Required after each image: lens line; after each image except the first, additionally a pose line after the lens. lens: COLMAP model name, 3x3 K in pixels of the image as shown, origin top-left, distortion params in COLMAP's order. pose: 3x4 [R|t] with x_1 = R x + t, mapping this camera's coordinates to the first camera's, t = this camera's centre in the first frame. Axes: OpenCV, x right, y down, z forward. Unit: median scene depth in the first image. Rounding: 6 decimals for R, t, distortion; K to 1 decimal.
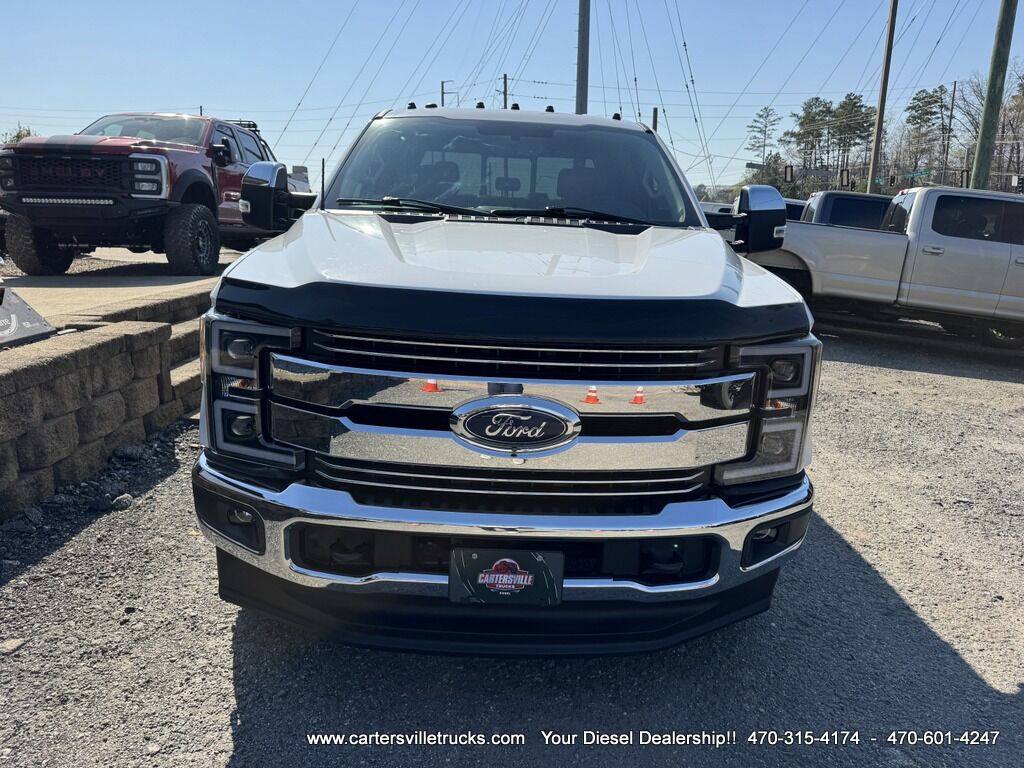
lens RADIAL K [[733.7, 0, 510.6], [0, 733.7, 372.9], [0, 0, 1]] dist [-0.000524, -0.004371]
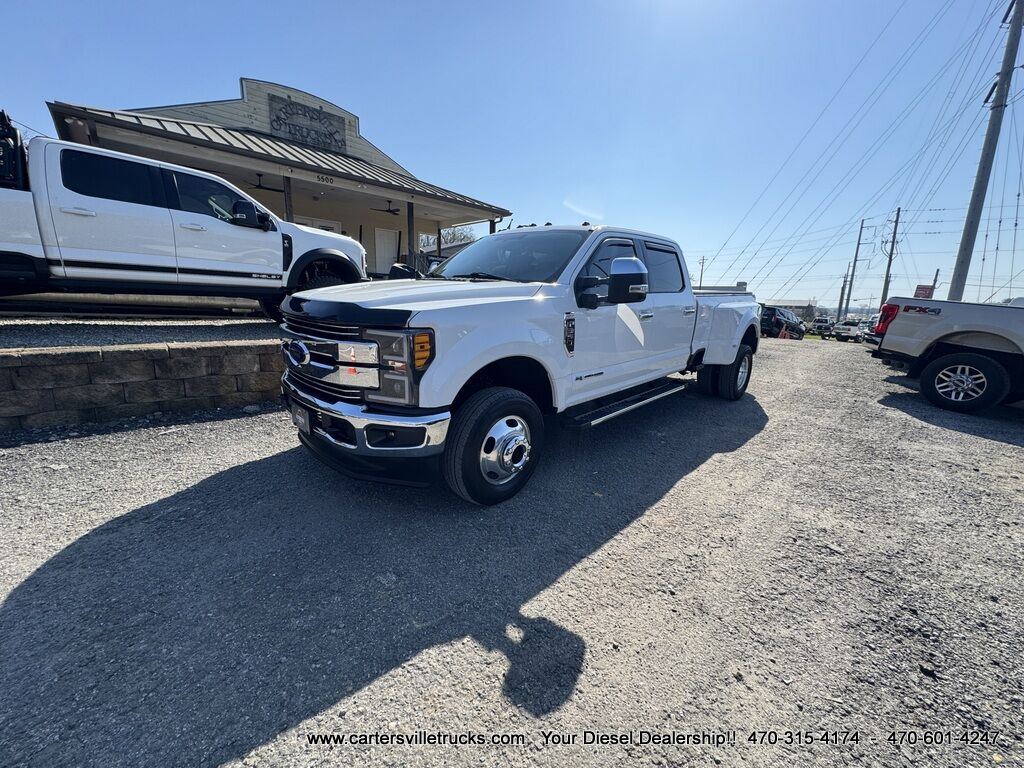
lens RADIAL K [[409.3, 0, 509.9], [0, 409.3, 379.8], [0, 0, 1]] dist [-0.006962, 0.000099]
pose [[0.695284, 0.138144, -0.705334, 0.735202], [-0.171000, 0.984970, 0.024349, 0.003283], [0.698097, 0.103682, 0.708456, 0.270391]]
